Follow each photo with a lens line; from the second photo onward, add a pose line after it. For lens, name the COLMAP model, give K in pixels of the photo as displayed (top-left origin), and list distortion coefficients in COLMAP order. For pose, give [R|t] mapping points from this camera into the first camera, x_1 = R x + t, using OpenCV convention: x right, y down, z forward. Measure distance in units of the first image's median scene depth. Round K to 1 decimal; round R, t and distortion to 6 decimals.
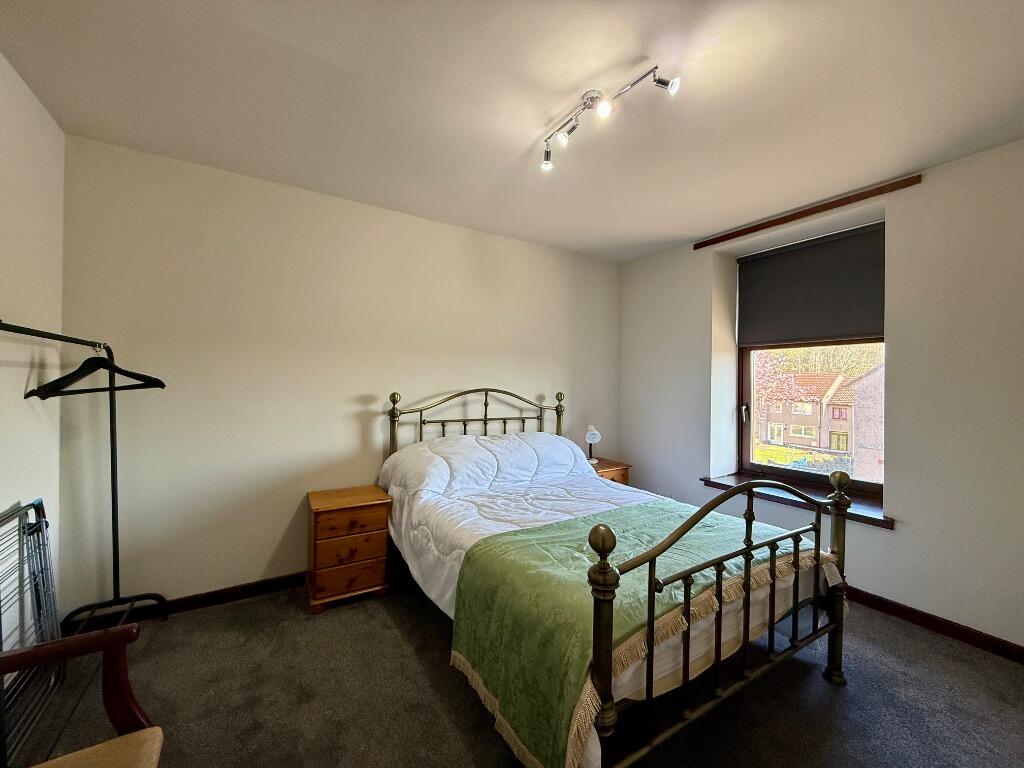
lens RADIAL K [[406.1, 0, 508.9], [0, 406.1, 382.8], [0, 0, 1]] dist [0.001455, 0.000159]
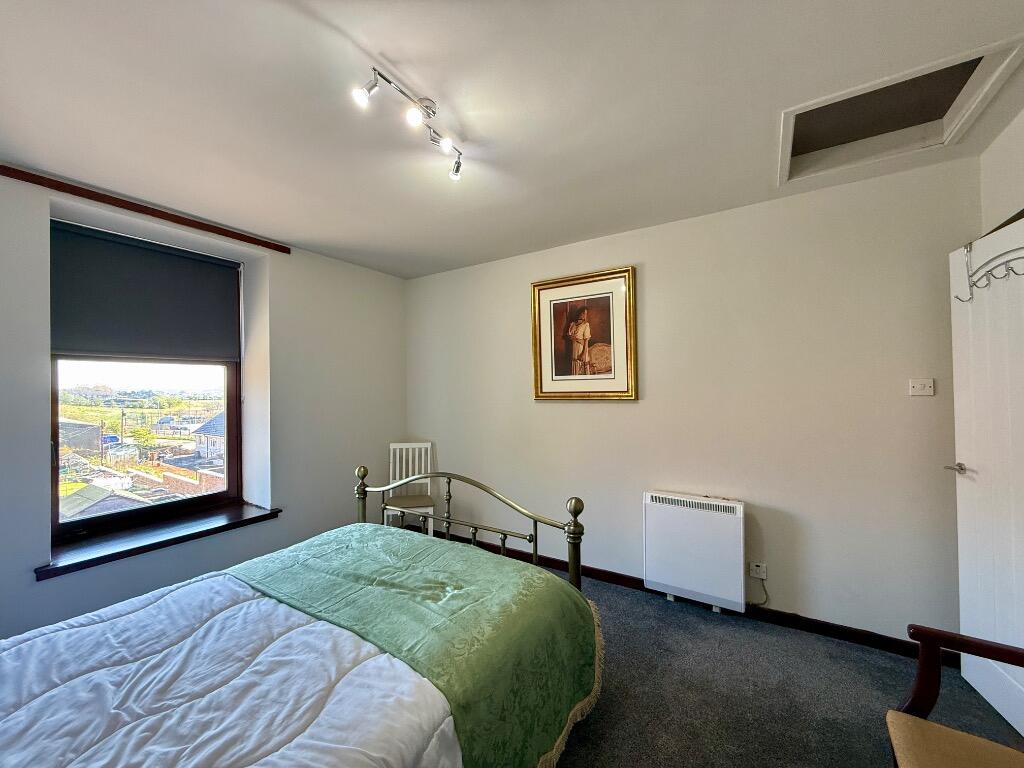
lens RADIAL K [[406.1, 0, 508.9], [0, 406.1, 382.8], [0, 0, 1]] dist [0.001455, 0.000159]
pose [[-0.428678, 0.006327, 0.903435, -0.513398], [0.010473, 0.999943, -0.002033, -0.046355], [-0.903397, 0.008590, -0.428720, 0.888401]]
